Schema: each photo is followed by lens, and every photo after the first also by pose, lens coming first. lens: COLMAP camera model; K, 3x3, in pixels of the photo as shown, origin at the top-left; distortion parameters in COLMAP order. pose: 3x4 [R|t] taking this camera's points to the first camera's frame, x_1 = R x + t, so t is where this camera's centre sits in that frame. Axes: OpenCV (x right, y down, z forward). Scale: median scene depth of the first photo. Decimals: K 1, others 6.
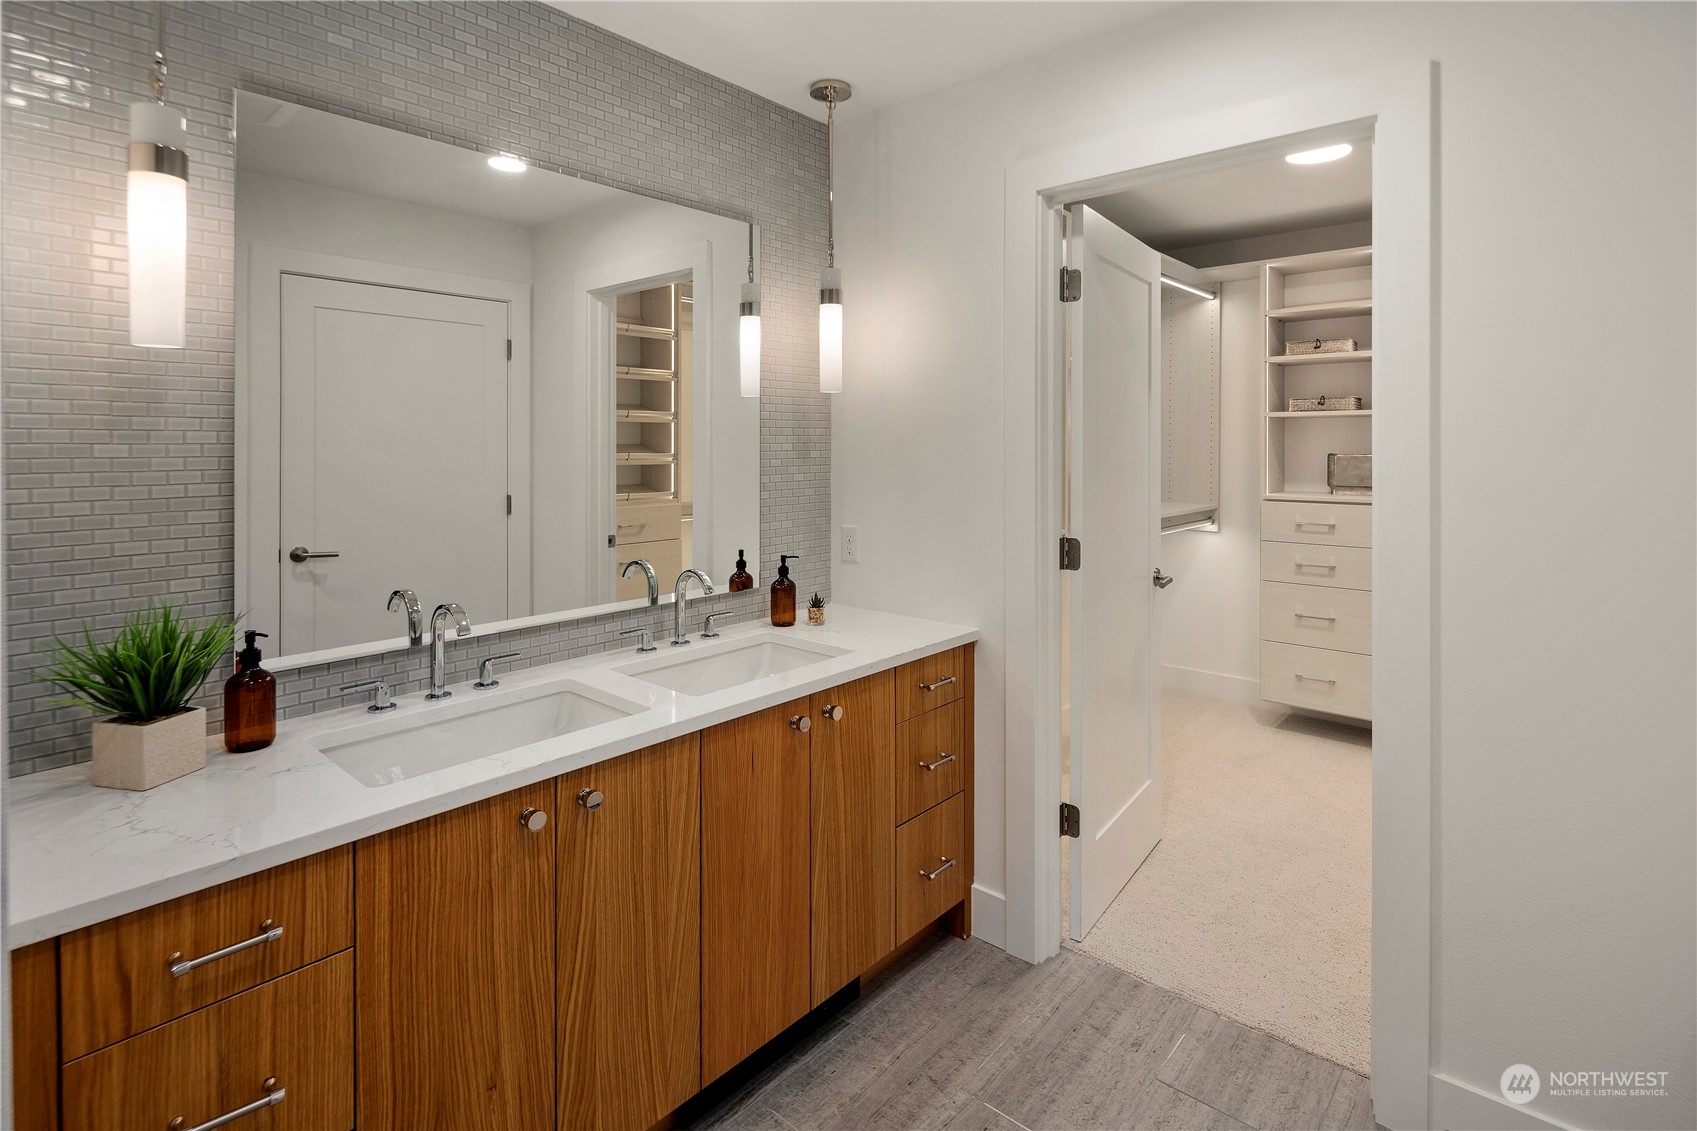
lens RADIAL K [[815.6, 0, 842.5], [0, 815.6, 444.0], [0, 0, 1]] dist [0.002188, -0.002720]
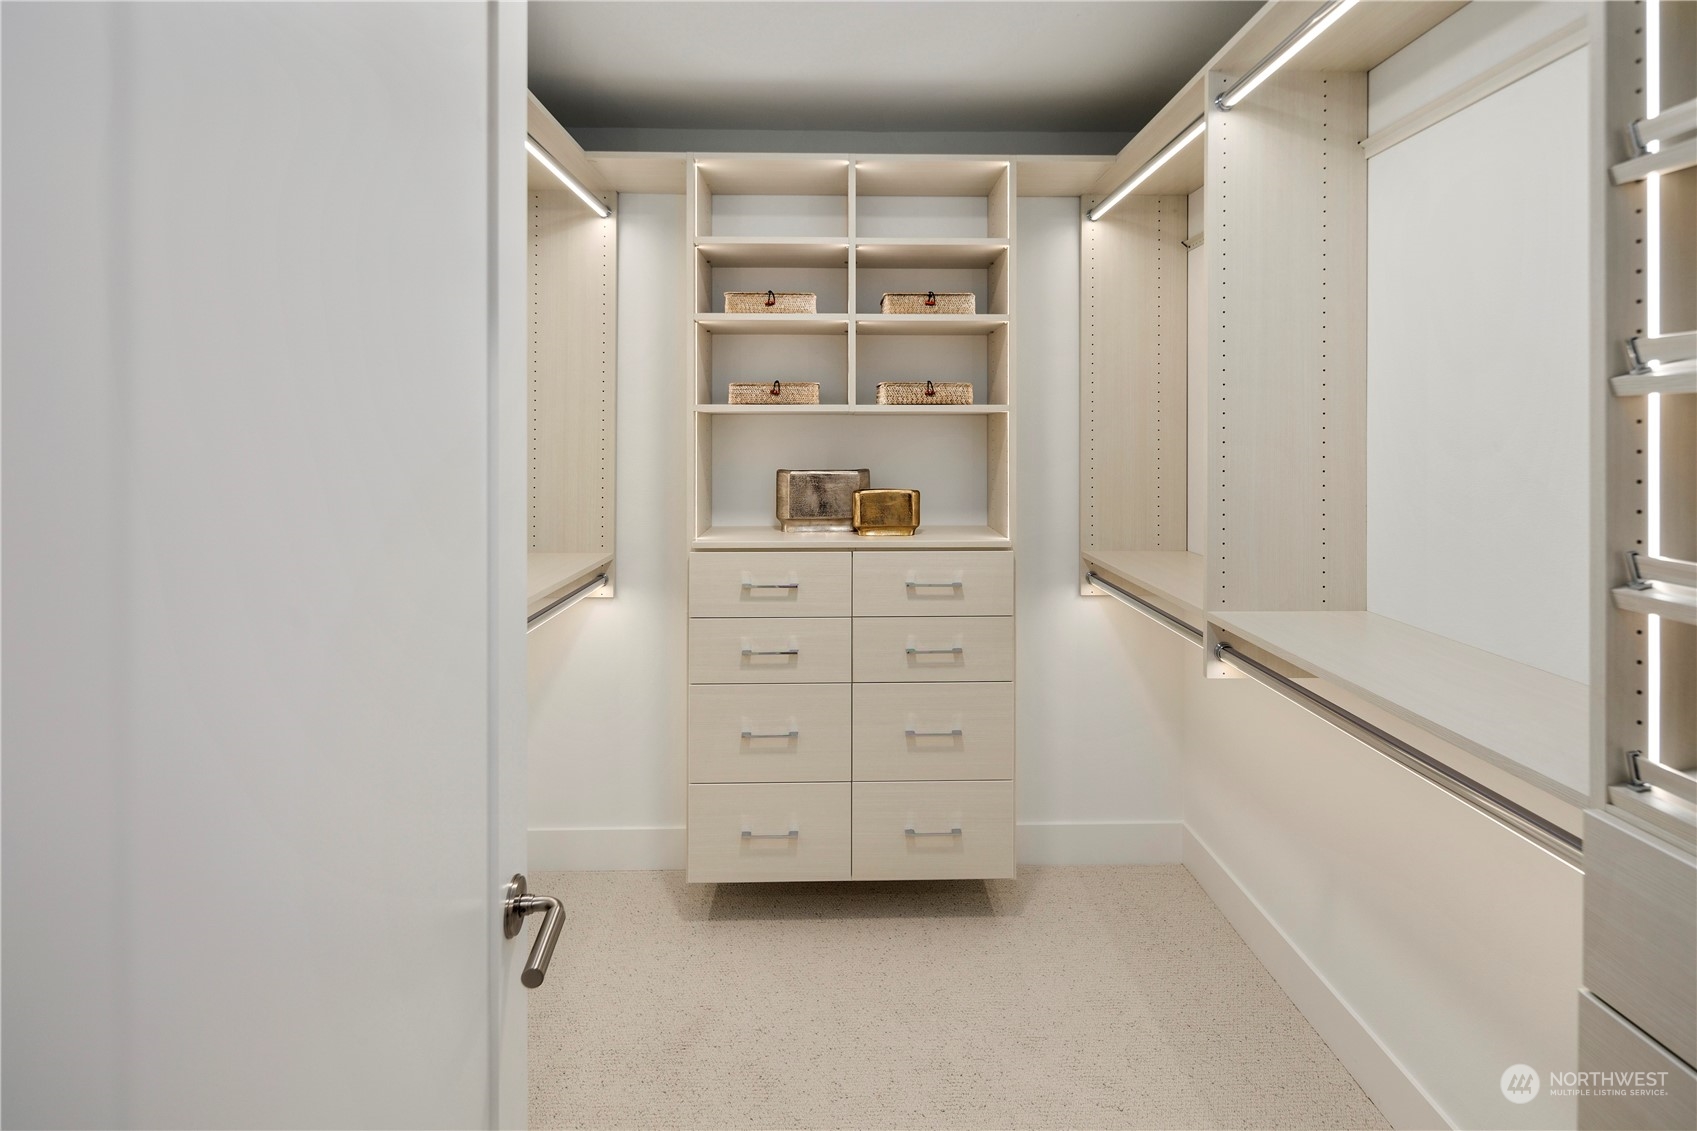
lens RADIAL K [[815.6, 0, 854.0], [0, 815.6, 432.5], [0, 0, 1]] dist [0.002188, -0.002720]
pose [[0.720647, 0.001675, 0.693301, 0.180963], [-0.000696, 0.999998, -0.001691, -0.016558], [-0.693302, 0.000736, 0.720647, 0.474604]]
